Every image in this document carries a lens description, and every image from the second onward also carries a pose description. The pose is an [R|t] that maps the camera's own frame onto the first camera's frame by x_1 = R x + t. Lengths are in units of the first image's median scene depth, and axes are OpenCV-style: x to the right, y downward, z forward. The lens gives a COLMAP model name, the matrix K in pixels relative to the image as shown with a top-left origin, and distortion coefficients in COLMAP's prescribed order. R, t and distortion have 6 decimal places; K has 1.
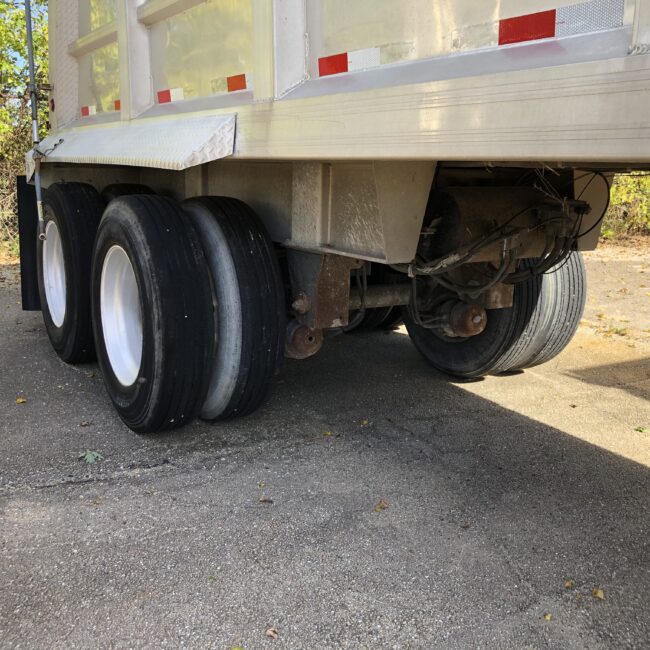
lens RADIAL K [[728.9, 0, 320.0], [0, 728.9, 325.0], [0, 0, 1]] dist [0.000201, -0.089214]
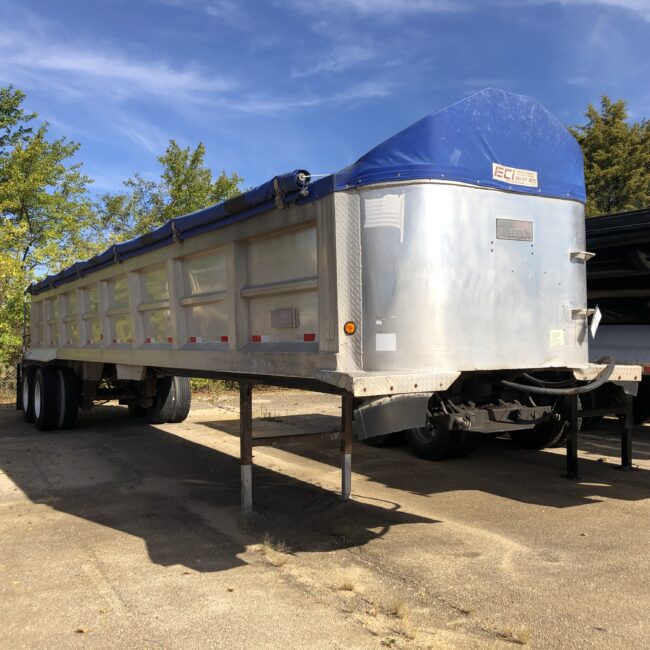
lens RADIAL K [[728.9, 0, 320.0], [0, 728.9, 325.0], [0, 0, 1]] dist [0.000201, -0.089214]
pose [[0.998757, -0.043149, -0.024942, 1.058945], [0.035940, 0.970256, -0.239400, 0.461558], [0.034530, 0.238206, 0.970601, -2.188378]]
